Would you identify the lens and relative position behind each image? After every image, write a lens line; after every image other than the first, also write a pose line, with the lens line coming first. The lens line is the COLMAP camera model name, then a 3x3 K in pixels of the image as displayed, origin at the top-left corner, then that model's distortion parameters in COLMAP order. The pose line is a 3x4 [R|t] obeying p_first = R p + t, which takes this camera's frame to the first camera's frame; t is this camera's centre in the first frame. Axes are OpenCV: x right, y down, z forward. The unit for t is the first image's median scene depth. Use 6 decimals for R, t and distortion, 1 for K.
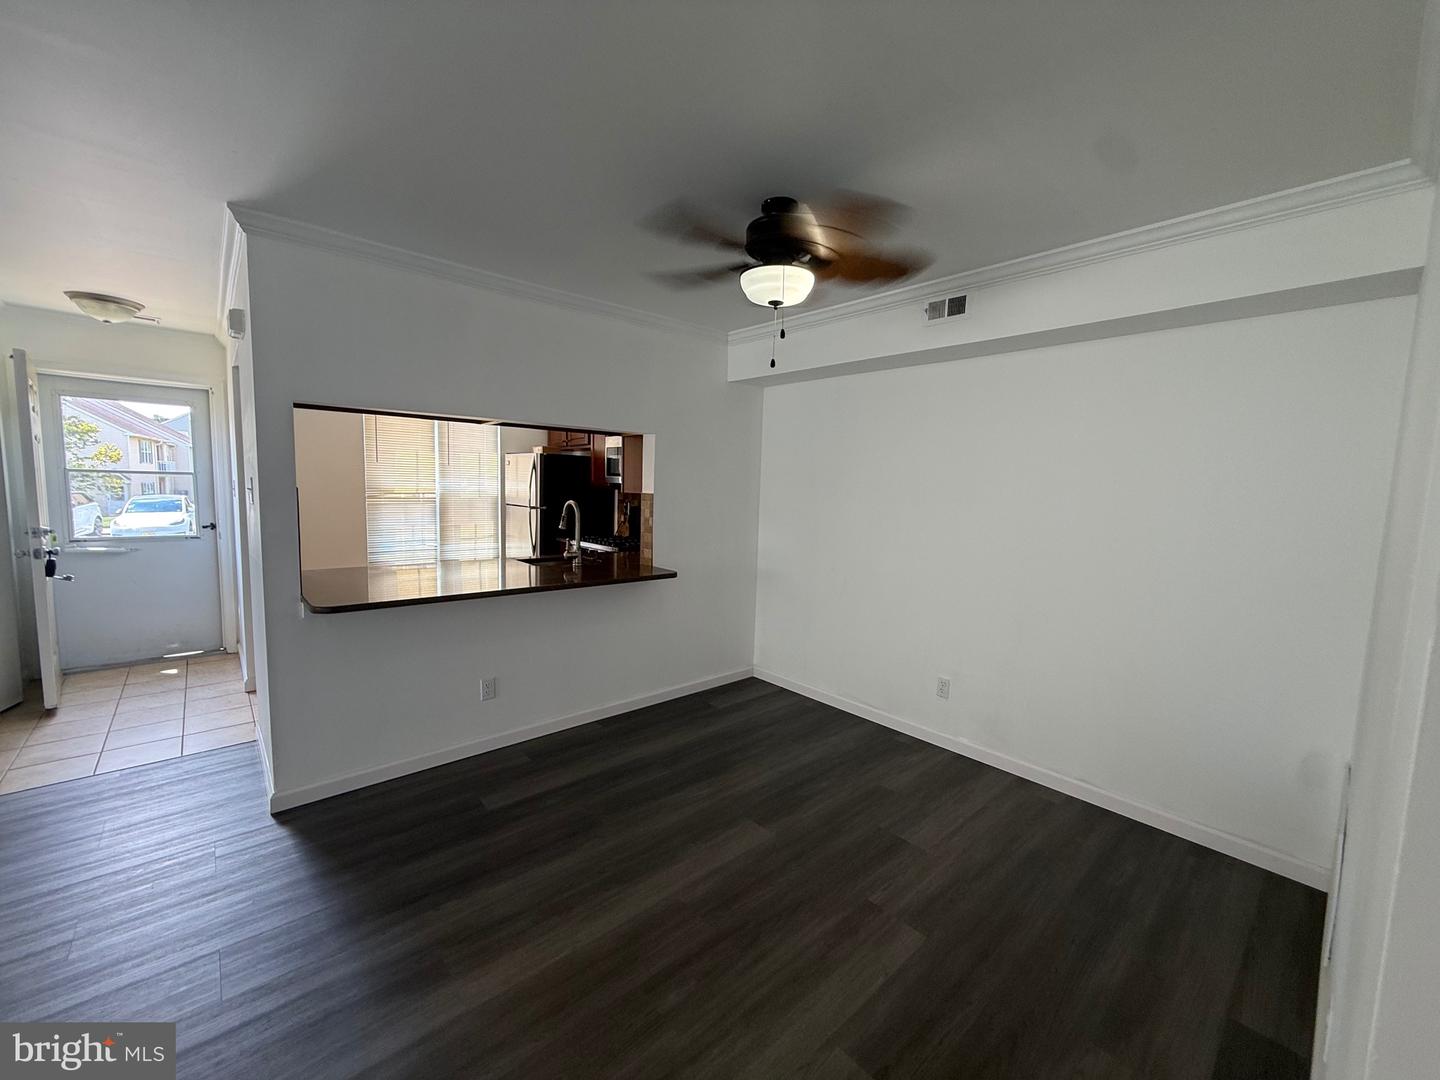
lens RADIAL K [[583.4, 0, 722.7], [0, 583.4, 544.0], [0, 0, 1]] dist [0.008611, 0.000099]
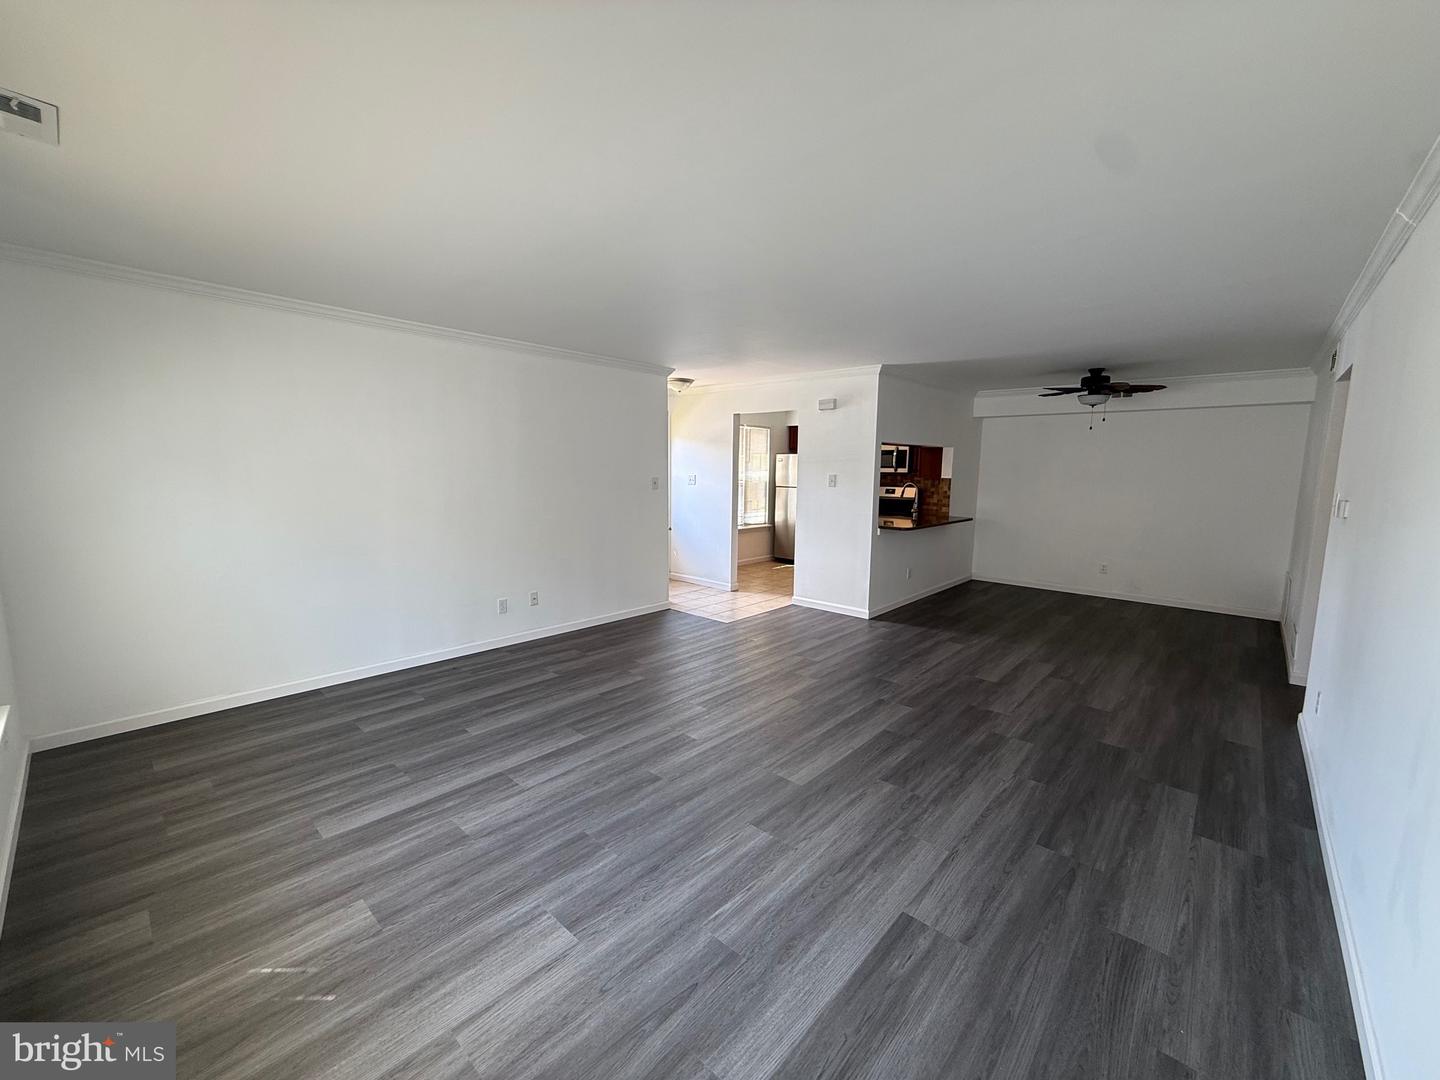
lens RADIAL K [[581.1, 0, 720.0], [0, 581.1, 540.0], [0, 0, 1]] dist [0.001070, -0.000240]
pose [[0.994131, -0.026518, 0.104886, -0.761145], [0.024186, 0.999432, 0.023446, 0.037949], [-0.105448, -0.020772, 0.994208, -0.582027]]
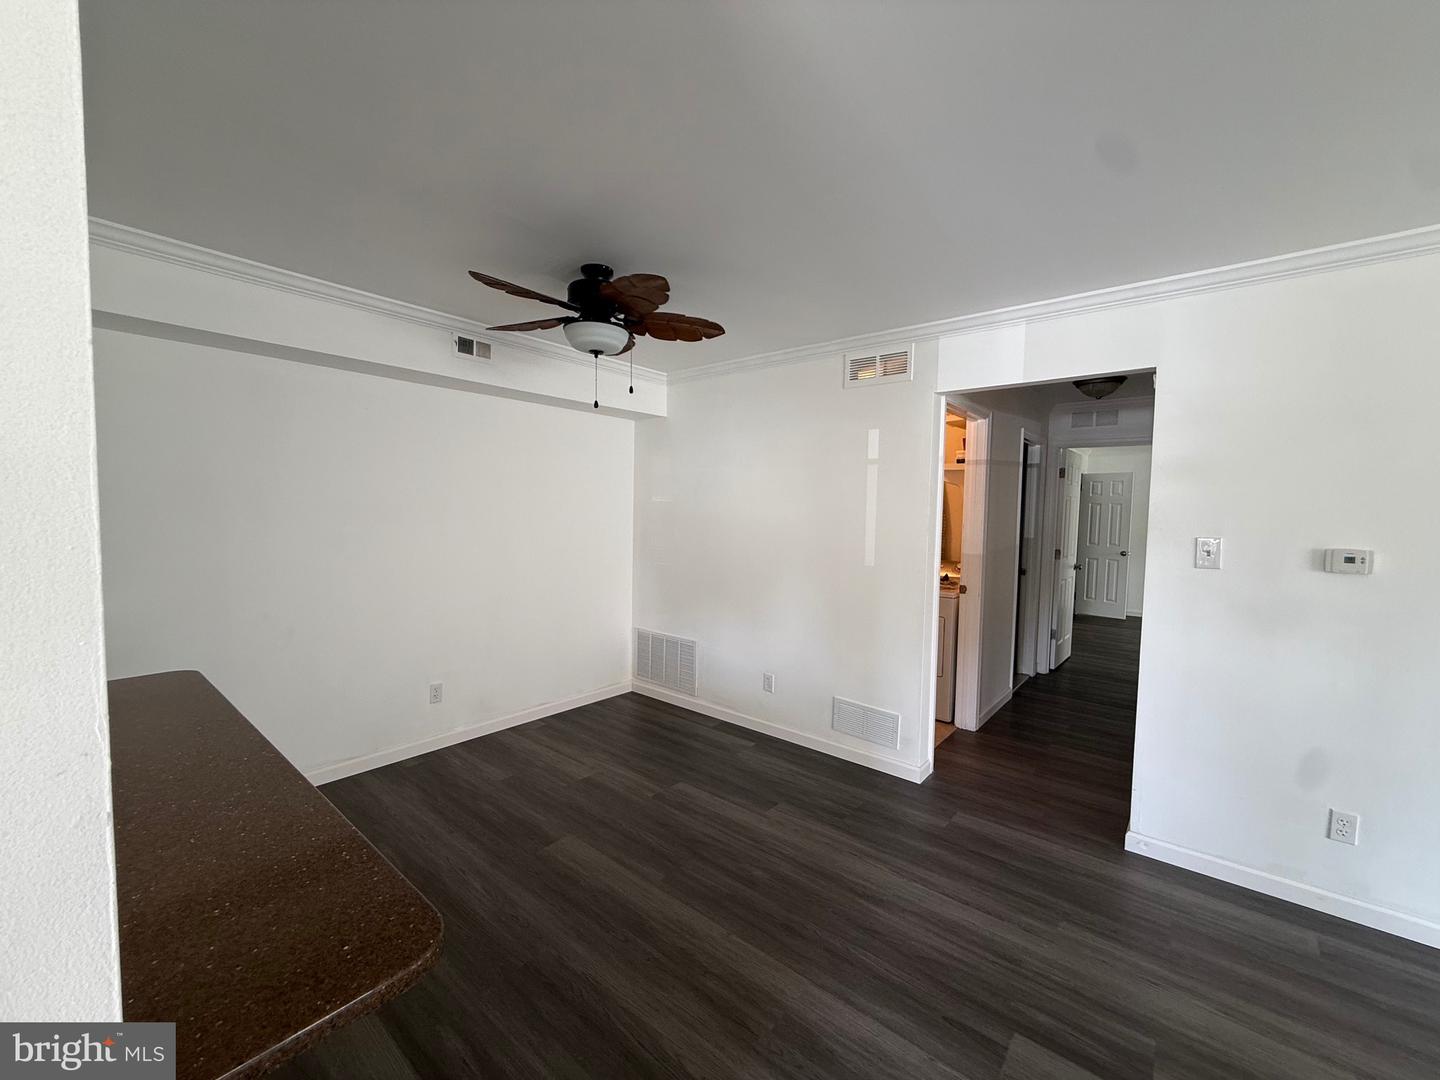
lens RADIAL K [[581.1, 0, 720.0], [0, 581.1, 540.0], [0, 0, 1]] dist [0.001070, -0.000240]
pose [[-0.147099, -0.081643, 0.985747, -0.450283], [0.081407, 0.992207, 0.094326, -0.054122], [-0.985766, 0.094122, -0.139307, 0.389806]]
